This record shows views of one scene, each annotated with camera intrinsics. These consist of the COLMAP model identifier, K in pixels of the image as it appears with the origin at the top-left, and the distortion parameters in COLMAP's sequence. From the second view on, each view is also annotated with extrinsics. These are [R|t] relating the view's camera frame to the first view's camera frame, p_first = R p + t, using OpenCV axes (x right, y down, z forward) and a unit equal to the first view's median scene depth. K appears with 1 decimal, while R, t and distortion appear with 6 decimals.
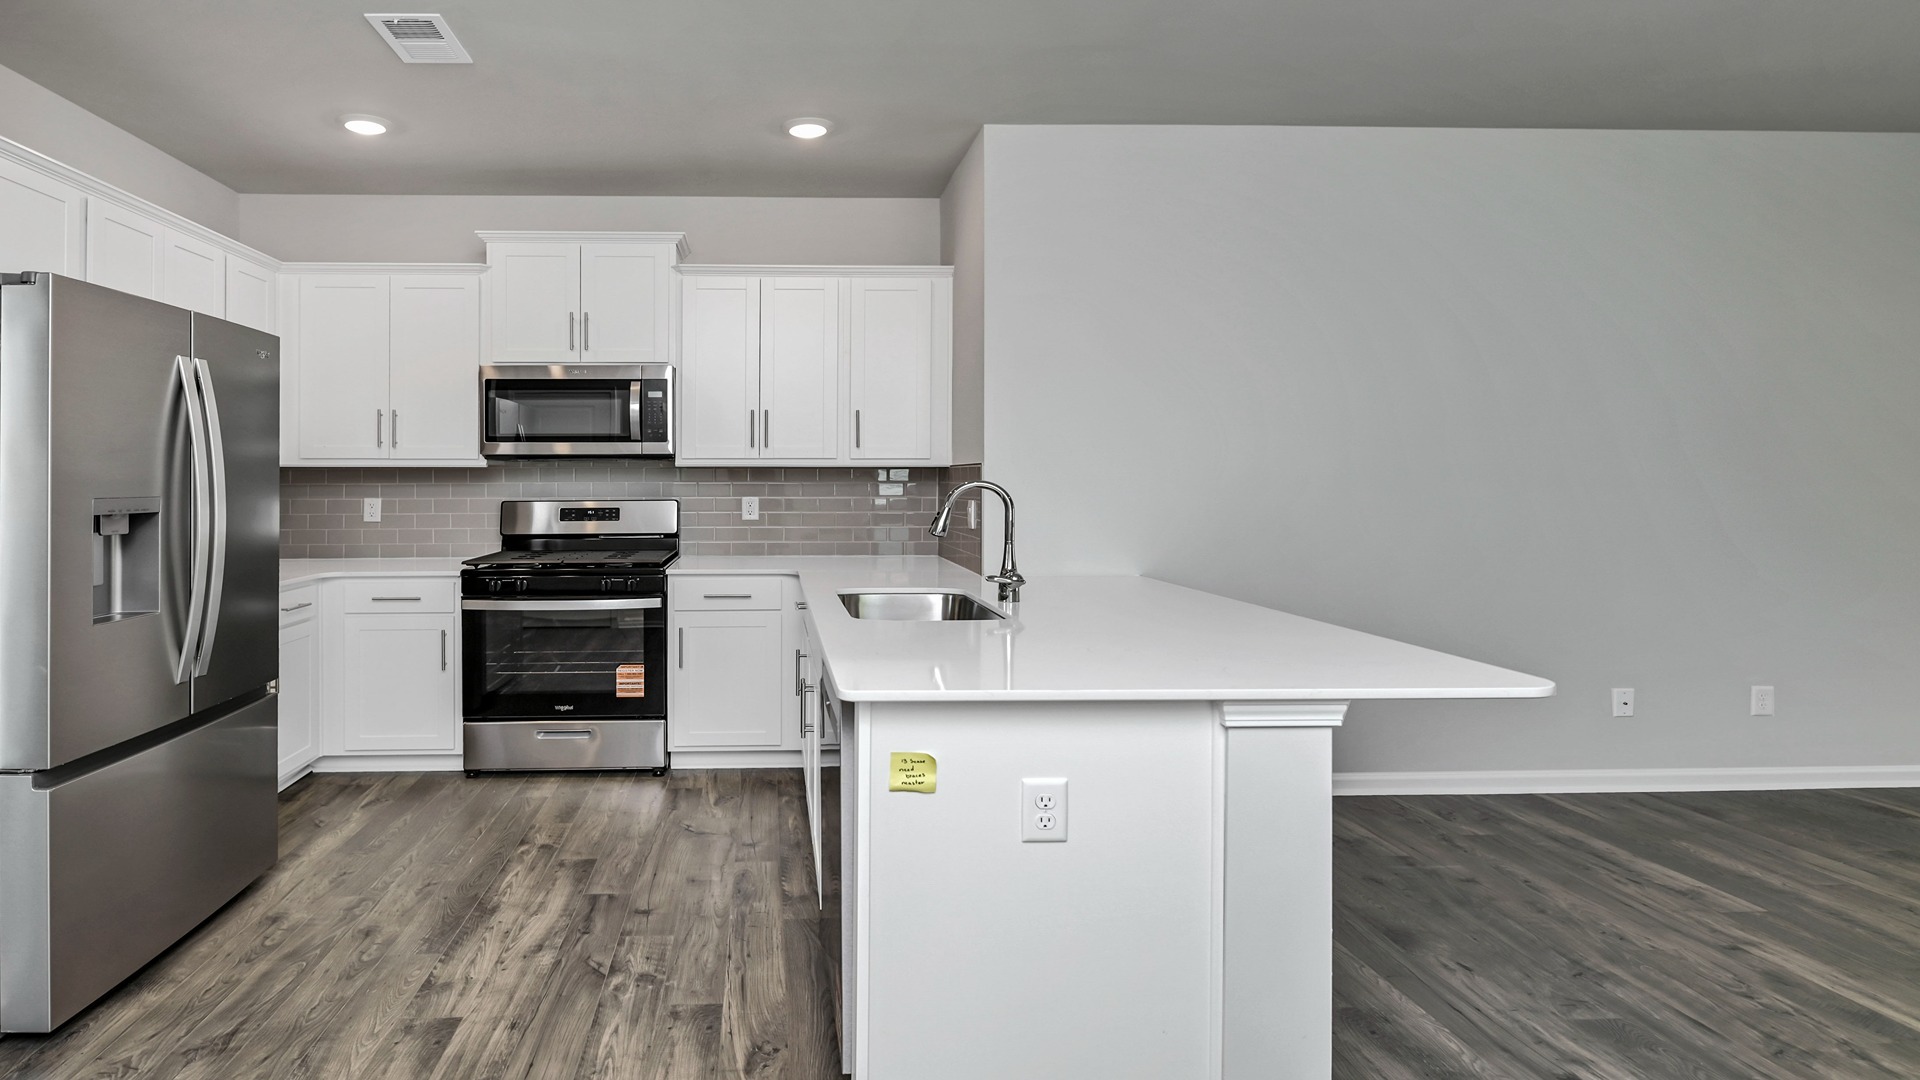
lens RADIAL K [[1022.4, 0, 960.0], [0, 1022.4, 540.0], [0, 0, 1]] dist [0.005044, -0.009005]
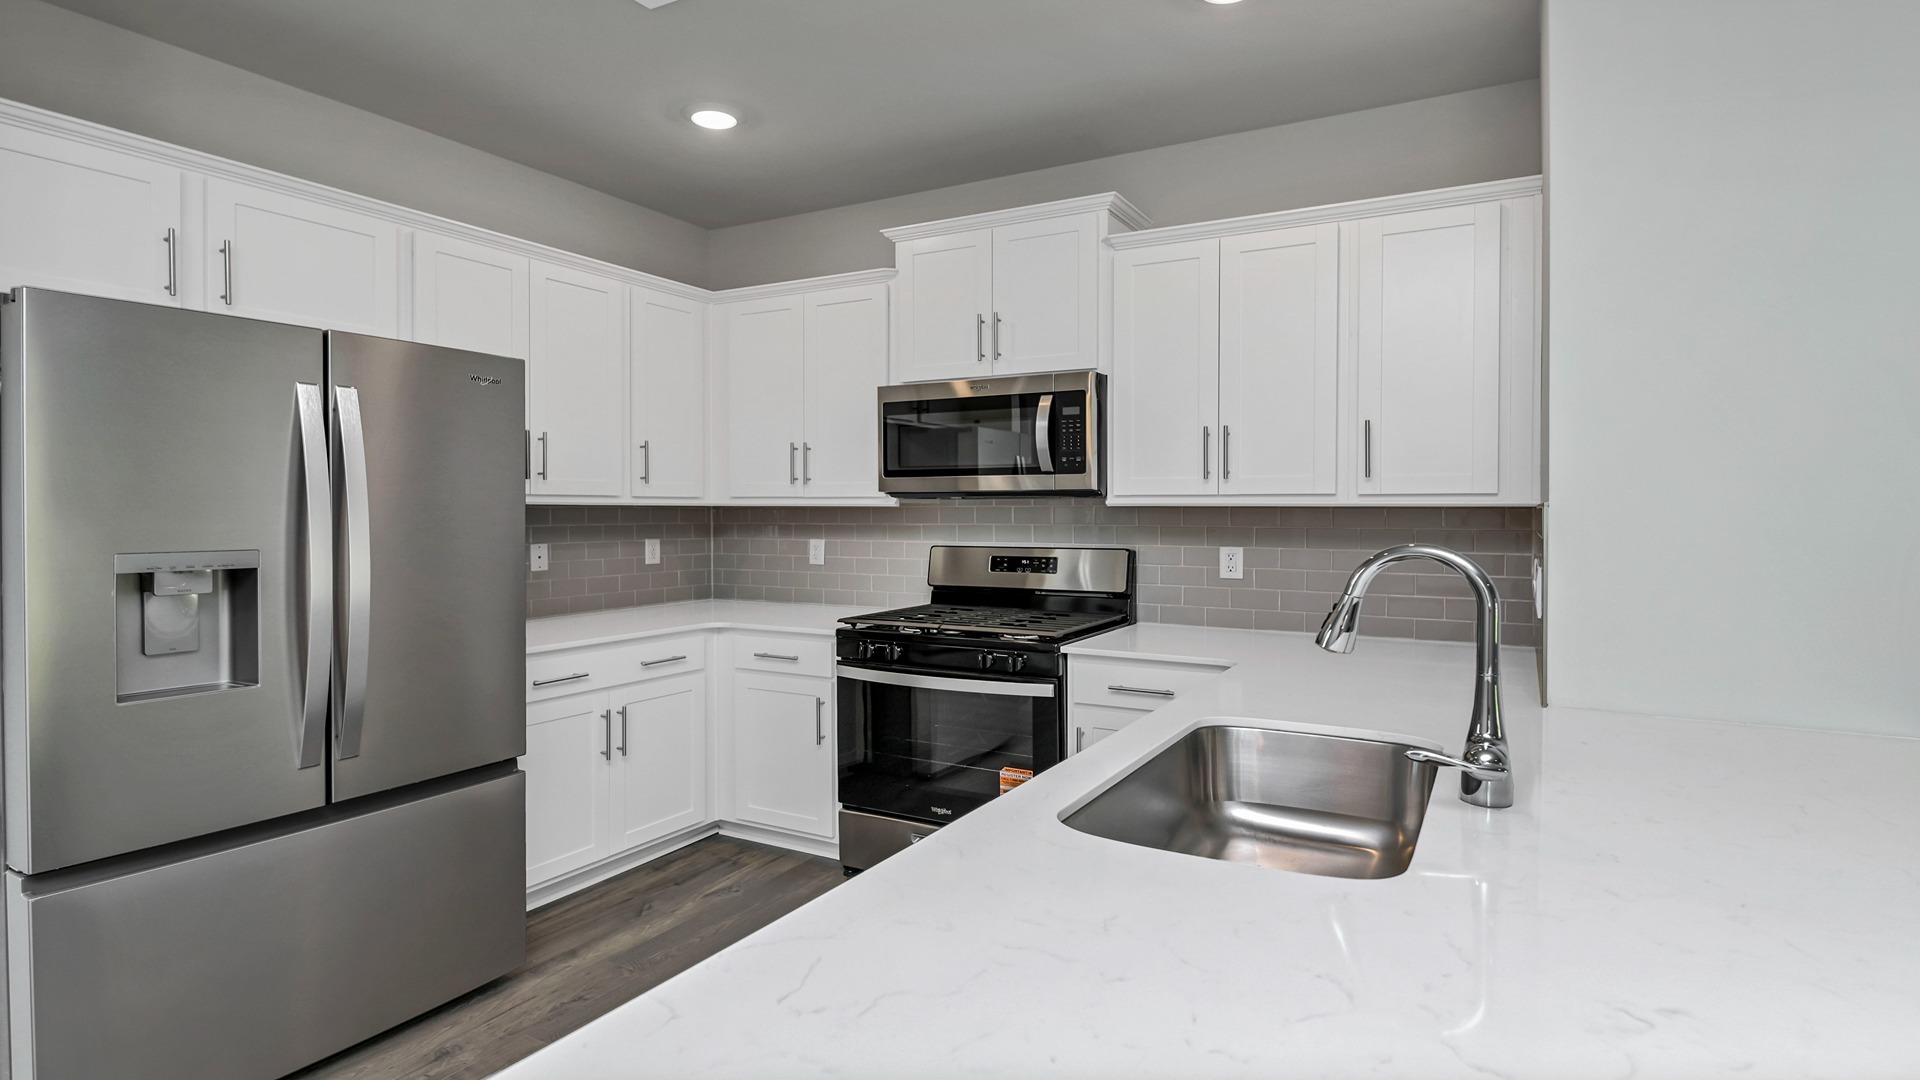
lens RADIAL K [[1055.0, 0, 964.2], [0, 1055.0, 520.6], [0, 0, 1]] dist [0.000259, 0.000175]
pose [[0.795244, 0.012139, -0.606168, 0.113326], [-0.041837, 0.998515, -0.034890, -0.031418], [0.604844, 0.053107, 0.794571, 0.342415]]
